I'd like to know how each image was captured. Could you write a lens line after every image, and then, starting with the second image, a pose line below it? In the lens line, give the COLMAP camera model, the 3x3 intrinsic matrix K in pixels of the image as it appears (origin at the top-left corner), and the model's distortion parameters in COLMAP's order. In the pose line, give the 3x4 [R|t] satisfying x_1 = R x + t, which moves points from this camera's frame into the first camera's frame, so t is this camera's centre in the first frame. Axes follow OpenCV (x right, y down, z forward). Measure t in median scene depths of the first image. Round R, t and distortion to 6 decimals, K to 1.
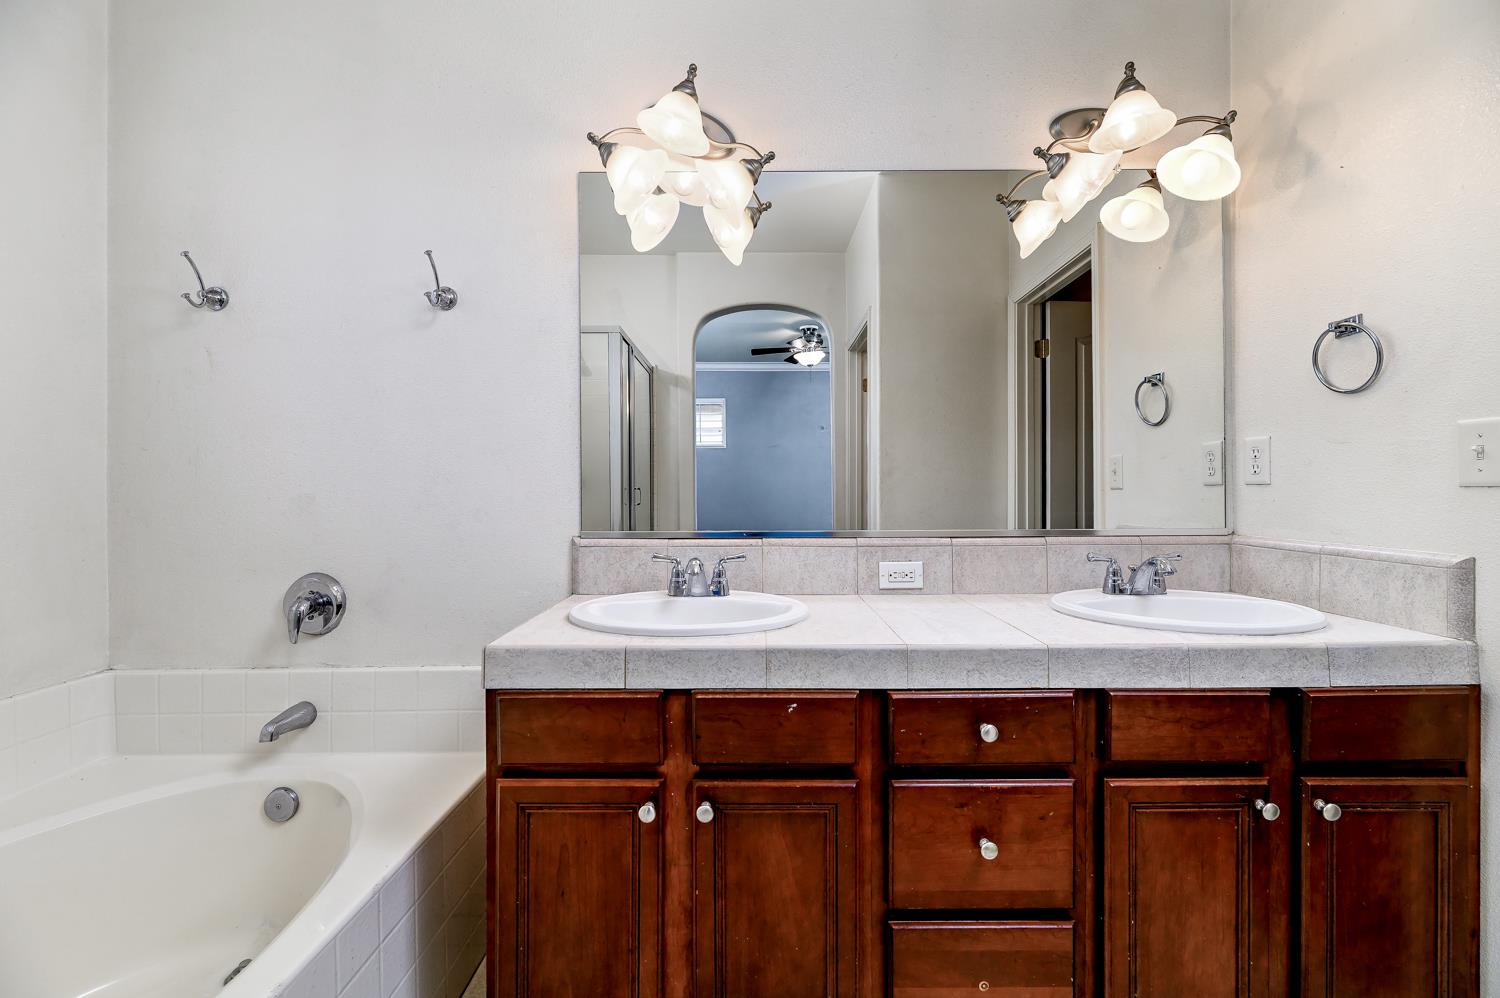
lens RADIAL K [[619.5, 0, 749.0], [0, 619.5, 490.1], [0, 0, 1]] dist [-0.001340, 0.000197]
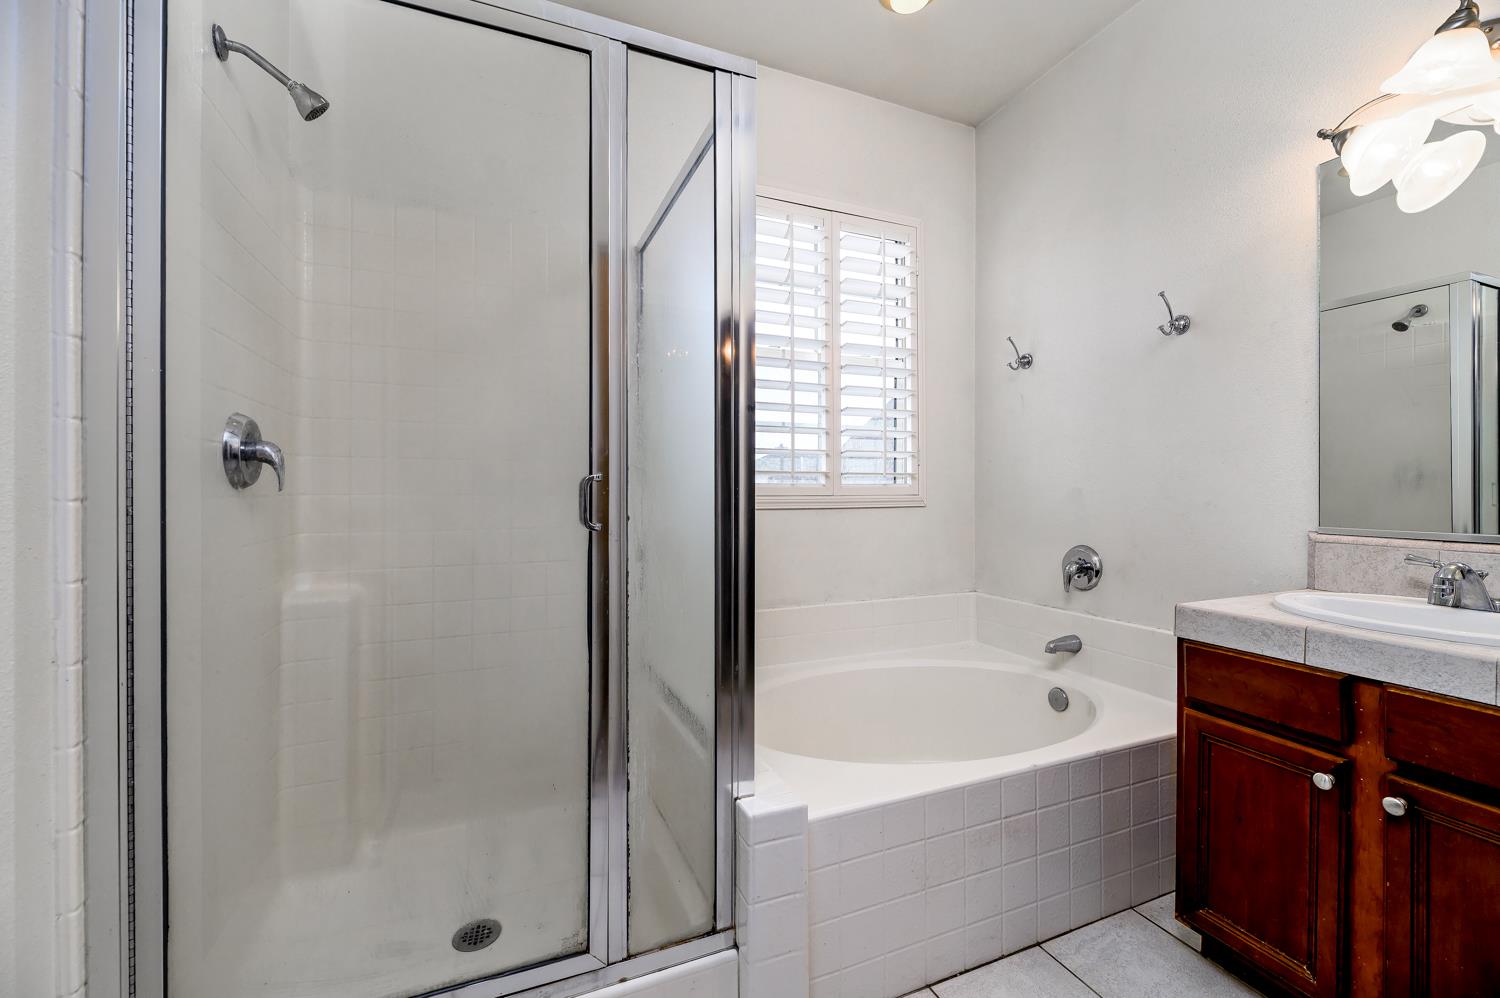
lens RADIAL K [[619.5, 0, 749.0], [0, 619.5, 490.1], [0, 0, 1]] dist [-0.001340, 0.000197]
pose [[0.387924, 0.003212, -0.921686, 0.314233], [0.000983, 0.999992, 0.003899, 0.003289], [0.921691, -0.002418, 0.387918, -0.248920]]
